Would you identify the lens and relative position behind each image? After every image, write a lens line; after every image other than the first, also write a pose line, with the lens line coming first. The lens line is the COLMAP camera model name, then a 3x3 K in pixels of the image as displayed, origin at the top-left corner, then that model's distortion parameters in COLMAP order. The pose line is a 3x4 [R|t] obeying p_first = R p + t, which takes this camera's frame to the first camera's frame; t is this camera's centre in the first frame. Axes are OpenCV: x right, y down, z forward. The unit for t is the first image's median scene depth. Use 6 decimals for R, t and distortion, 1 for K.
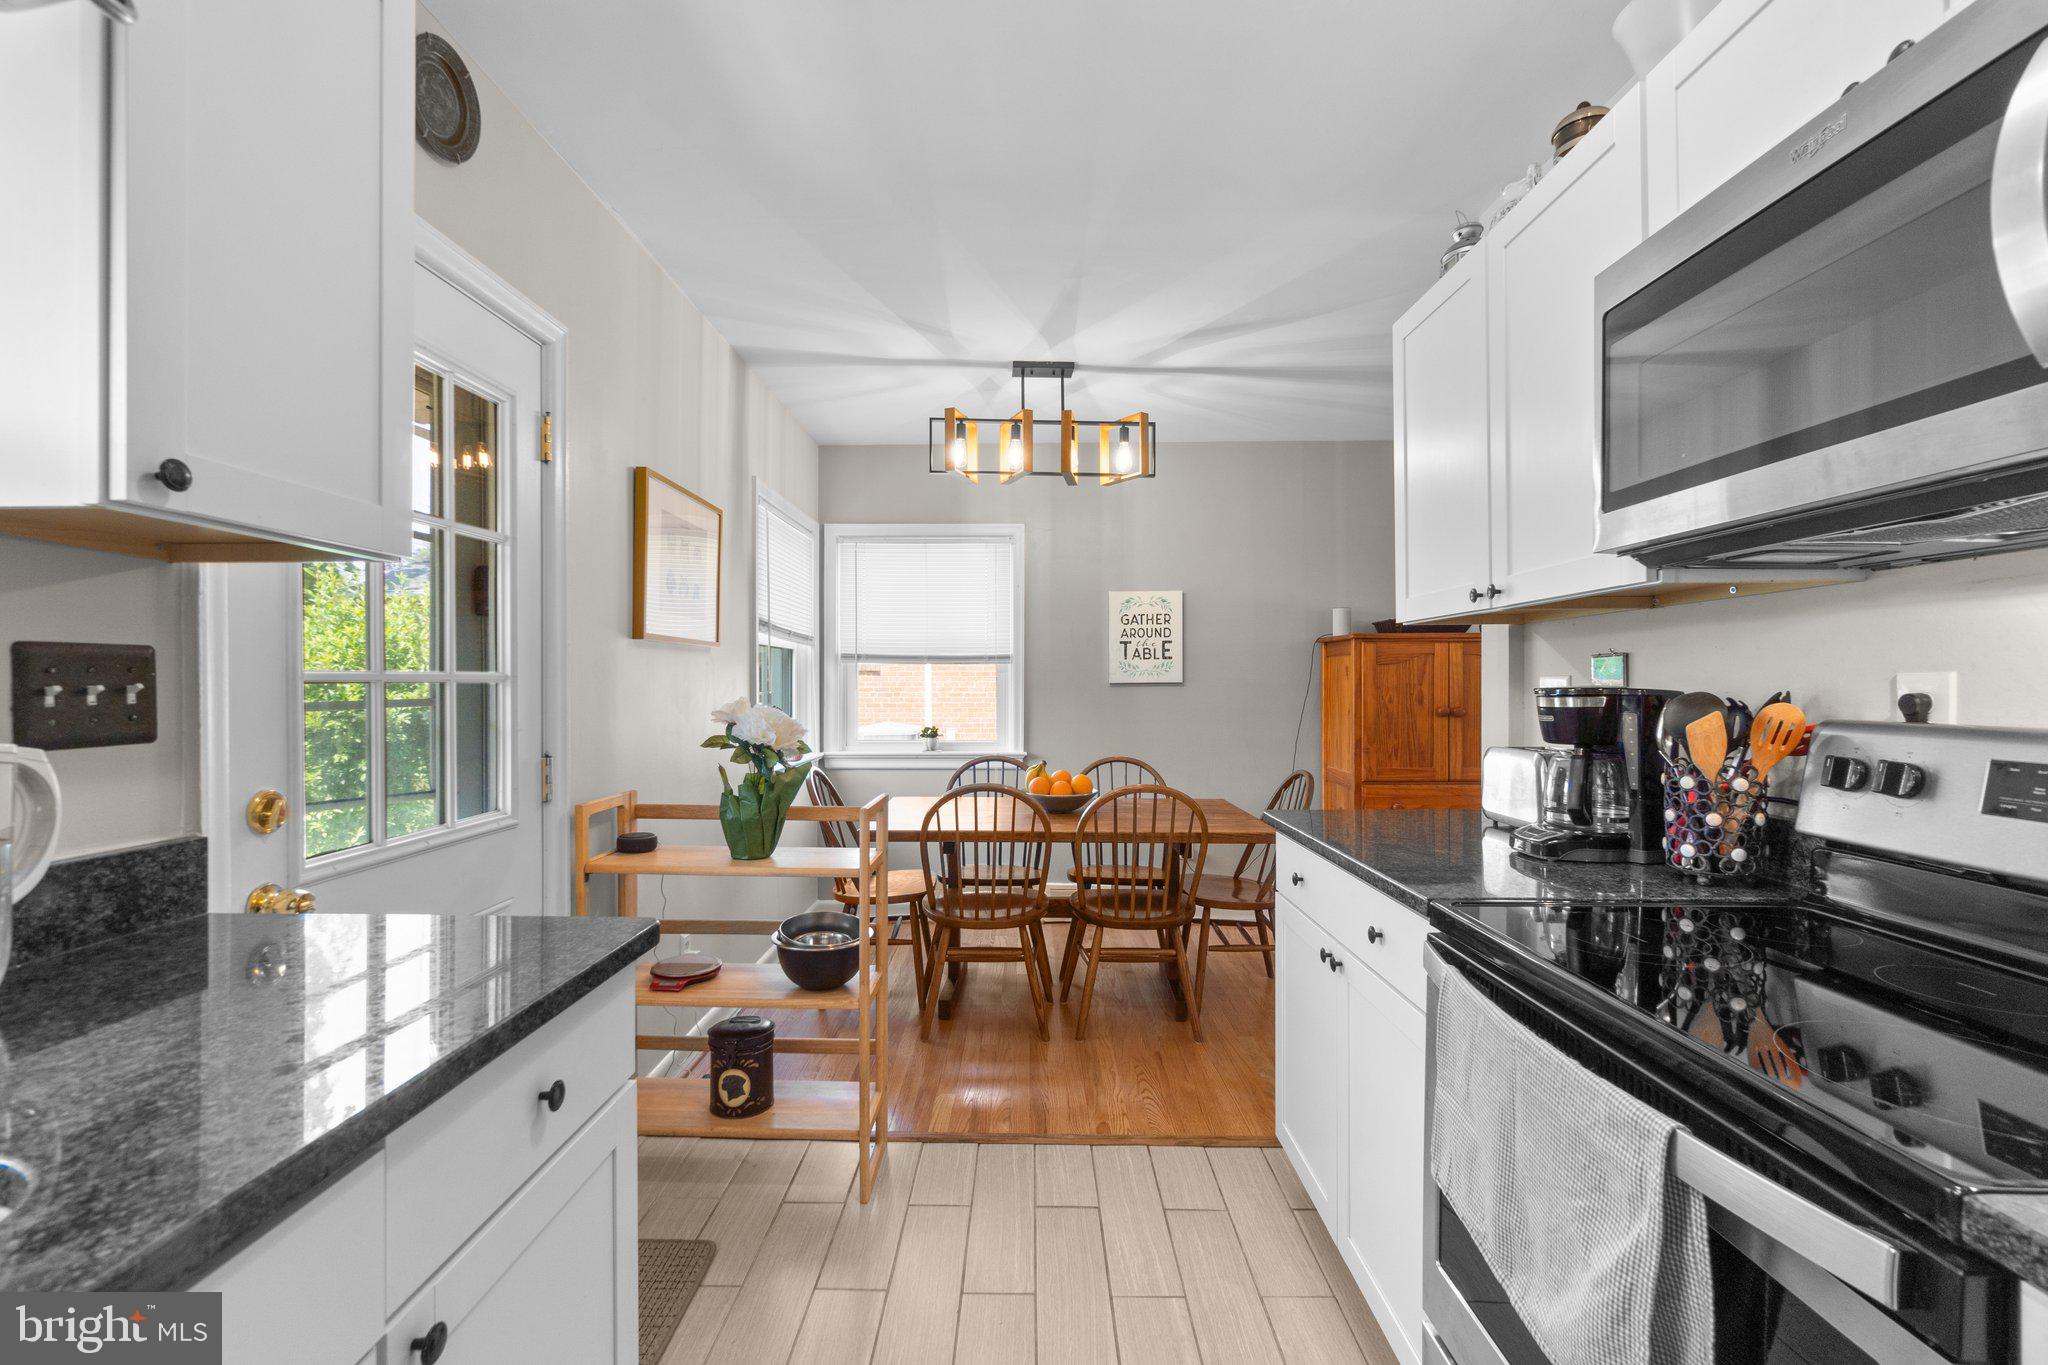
lens RADIAL K [[886.5, 0, 1035.7], [0, 886.5, 676.7], [0, 0, 1]] dist [-0.006577, 0.001900]
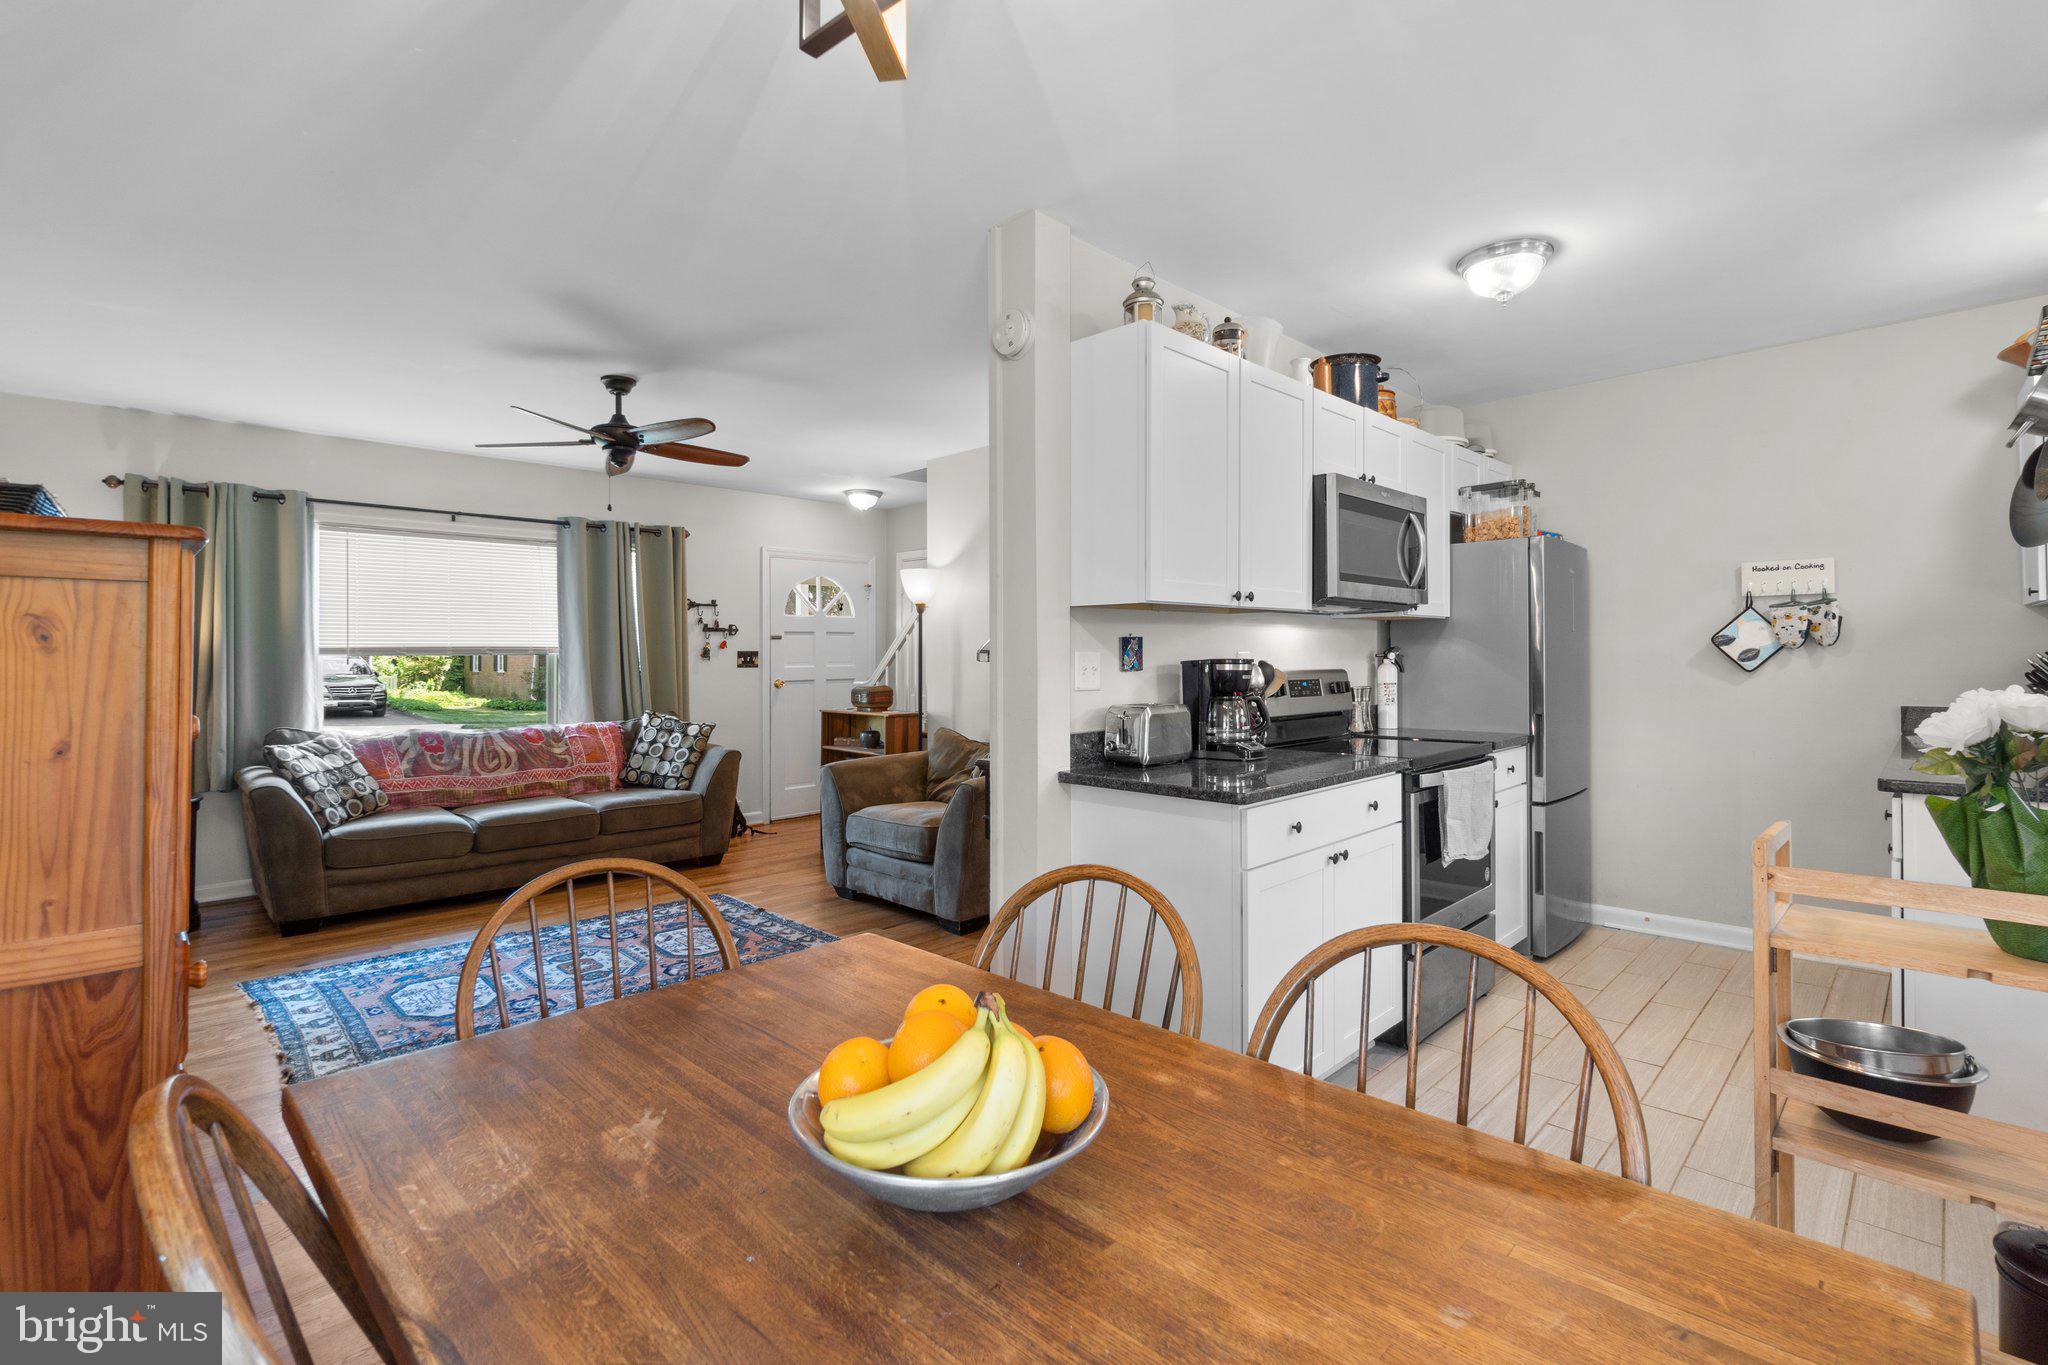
lens RADIAL K [[925.0, 0, 1025.6], [0, 925.0, 656.0], [0, 0, 1]] dist [-0.011924, 0.001146]
pose [[-0.707426, 0.005566, 0.706766, -0.258684], [0.002170, 0.999981, -0.005703, 0.011921], [-0.706784, -0.002501, -0.707425, 1.819385]]
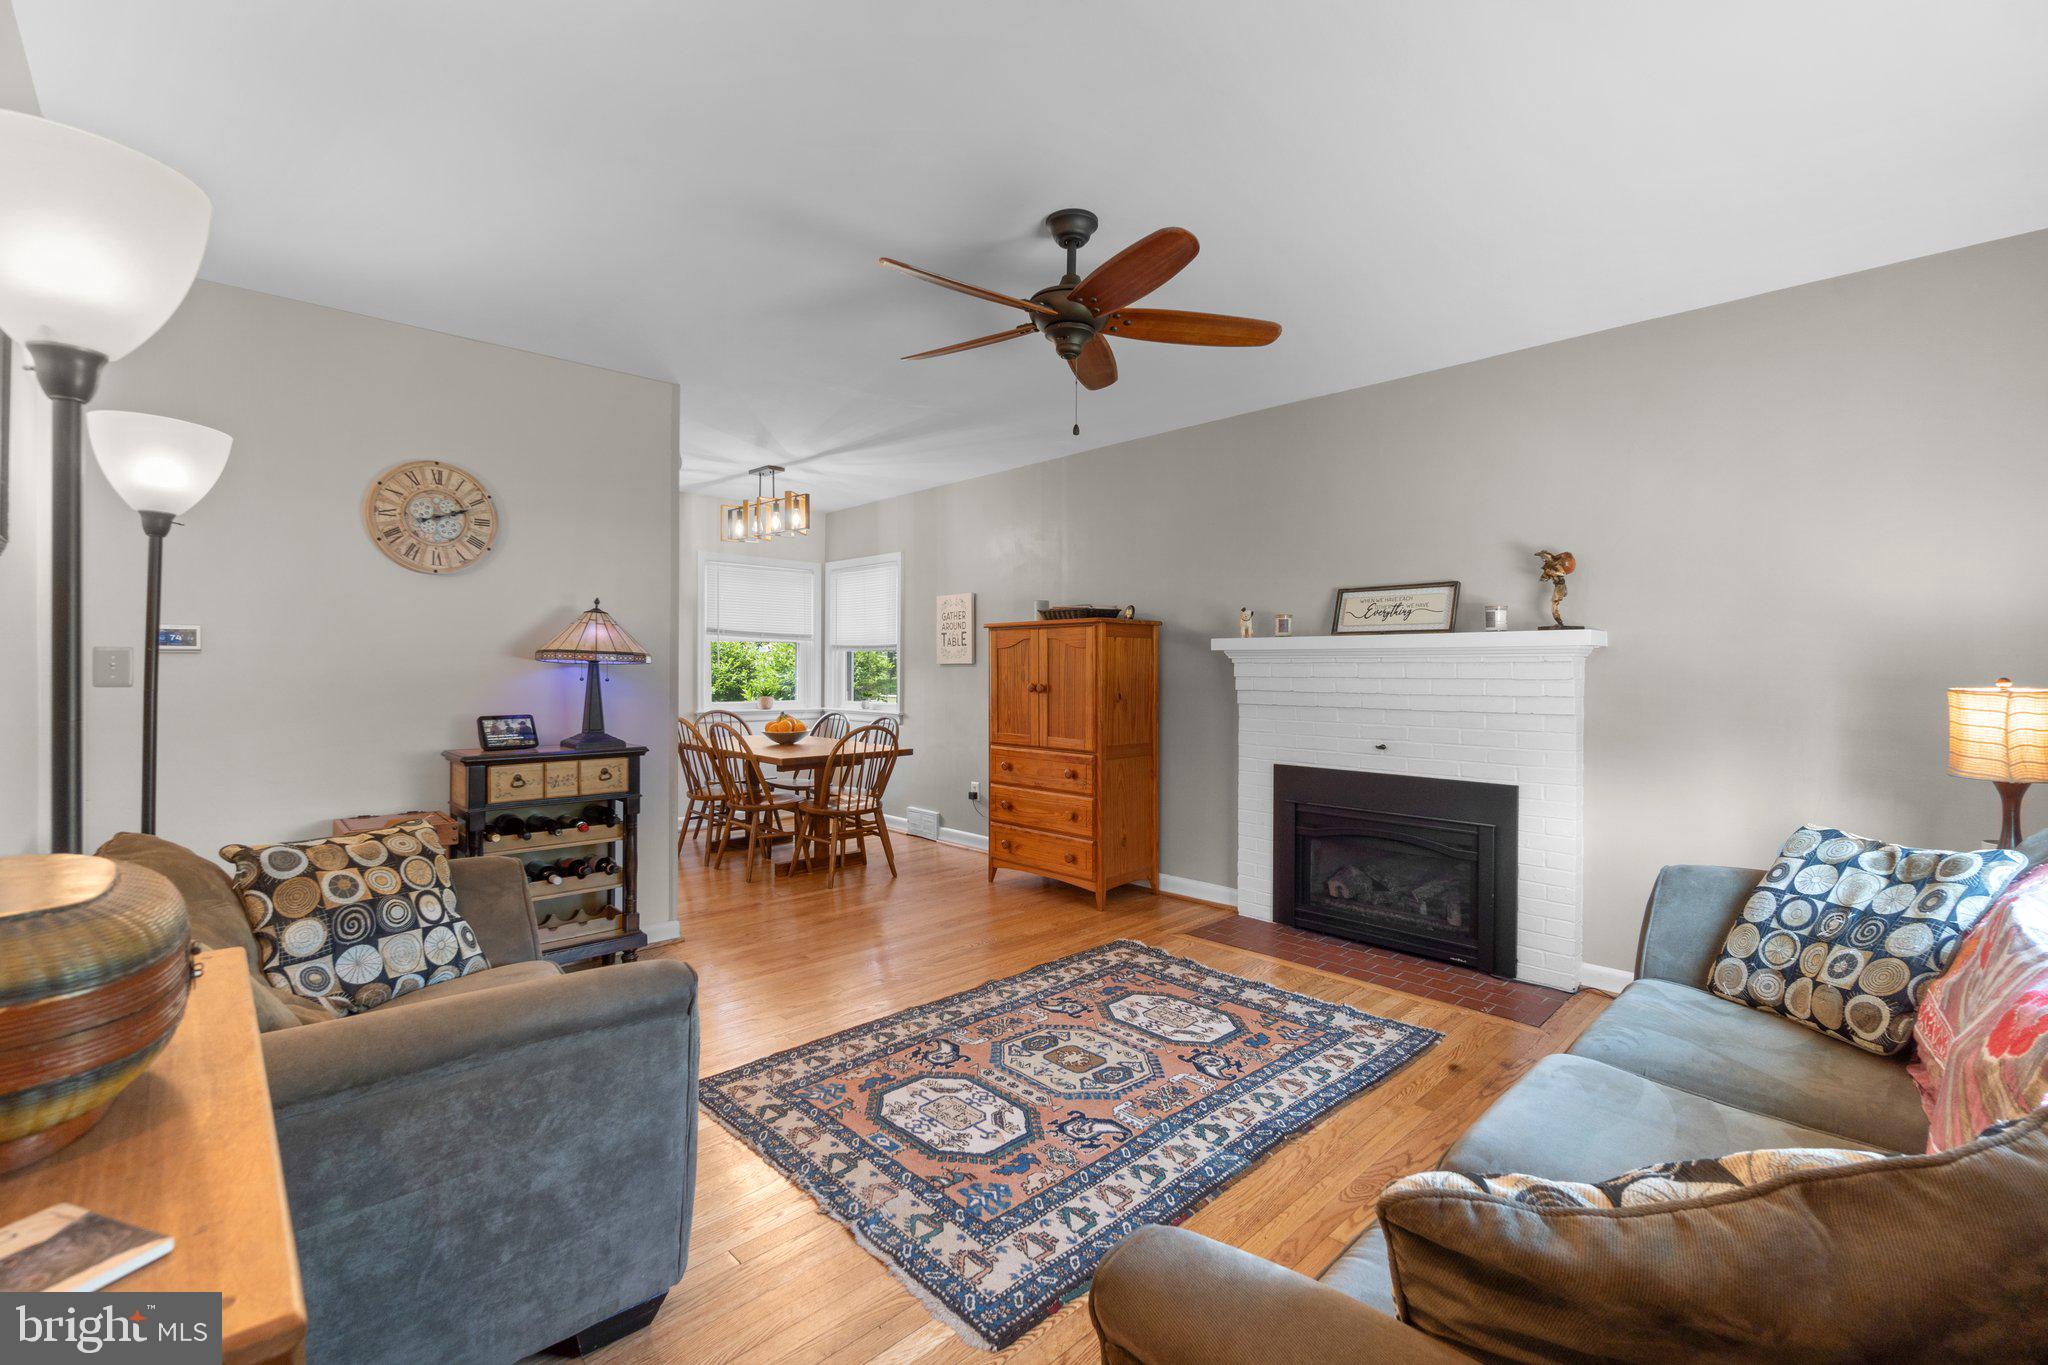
lens RADIAL K [[886.5, 0, 1037.0], [0, 886.5, 664.9], [0, 0, 1]] dist [-0.006577, 0.001900]
pose [[0.700508, 0.000943, -0.713644, 2.322365], [-0.000268, 0.999999, 0.001058, 0.014380], [0.713644, -0.000550, 0.700508, 0.316740]]
